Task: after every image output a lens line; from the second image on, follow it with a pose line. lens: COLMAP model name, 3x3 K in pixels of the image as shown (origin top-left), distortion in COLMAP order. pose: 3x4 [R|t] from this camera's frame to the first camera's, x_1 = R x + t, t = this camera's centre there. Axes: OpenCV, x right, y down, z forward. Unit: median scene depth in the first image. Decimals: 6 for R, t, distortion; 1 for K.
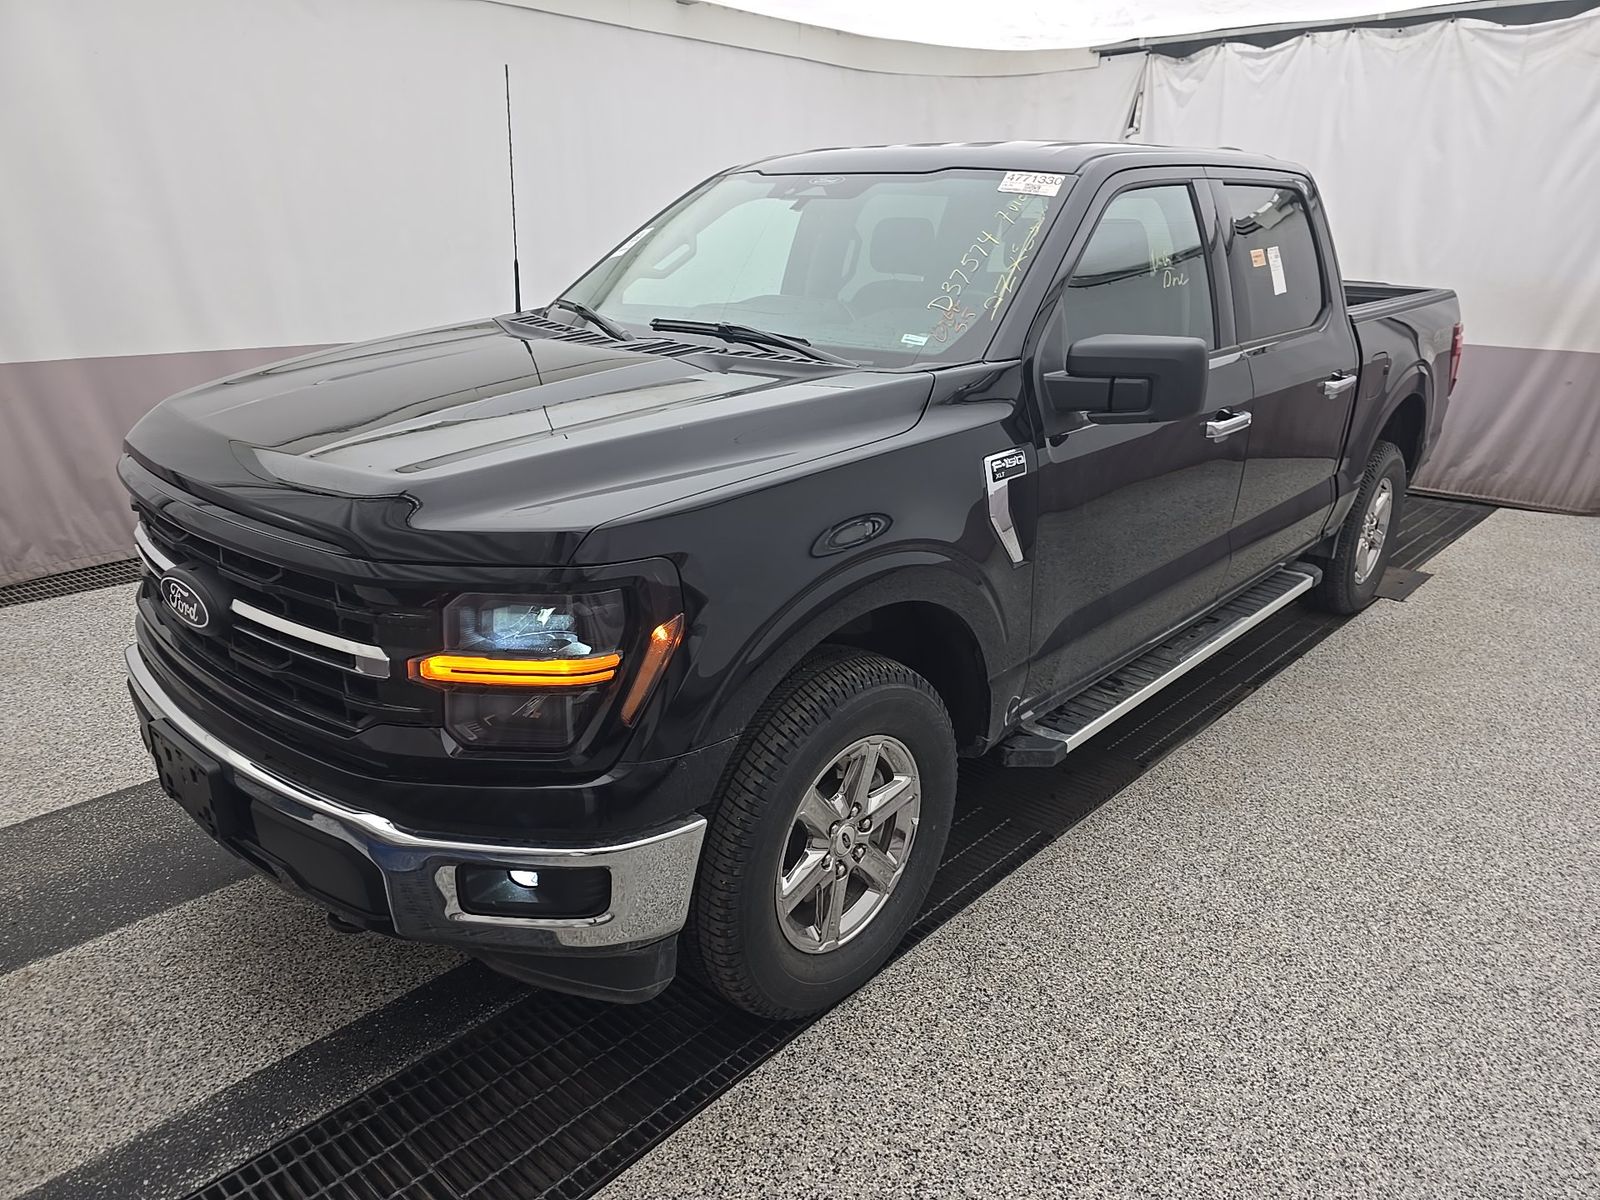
lens RADIAL K [[1071.1, 0, 808.5], [0, 1071.1, 611.4], [0, 0, 1]] dist [0.038462, -0.029361]
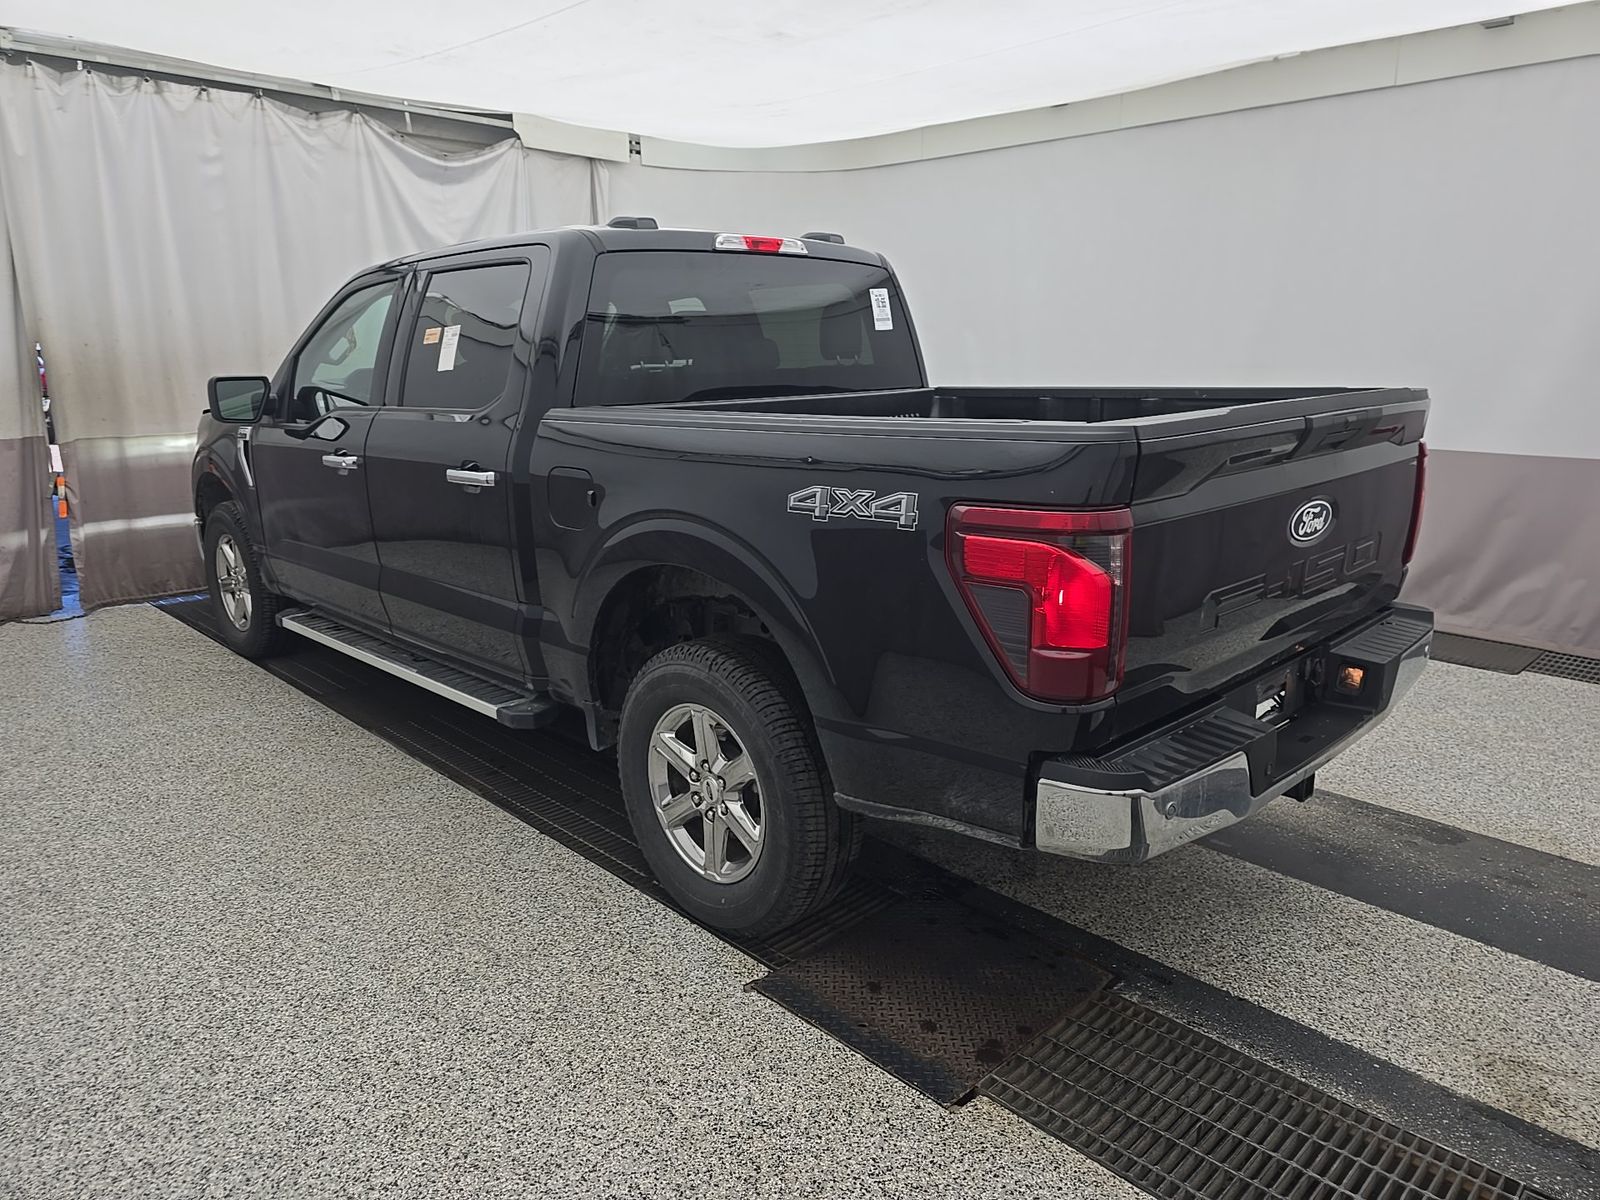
lens RADIAL K [[1071.1, 0, 808.5], [0, 1071.1, 611.4], [0, 0, 1]] dist [0.038462, -0.029361]
pose [[-0.060014, 0.229649, -0.971422, 1.847039], [-0.323190, 0.916285, 0.236581, -0.557830], [0.944429, 0.328152, 0.019230, 1.766356]]
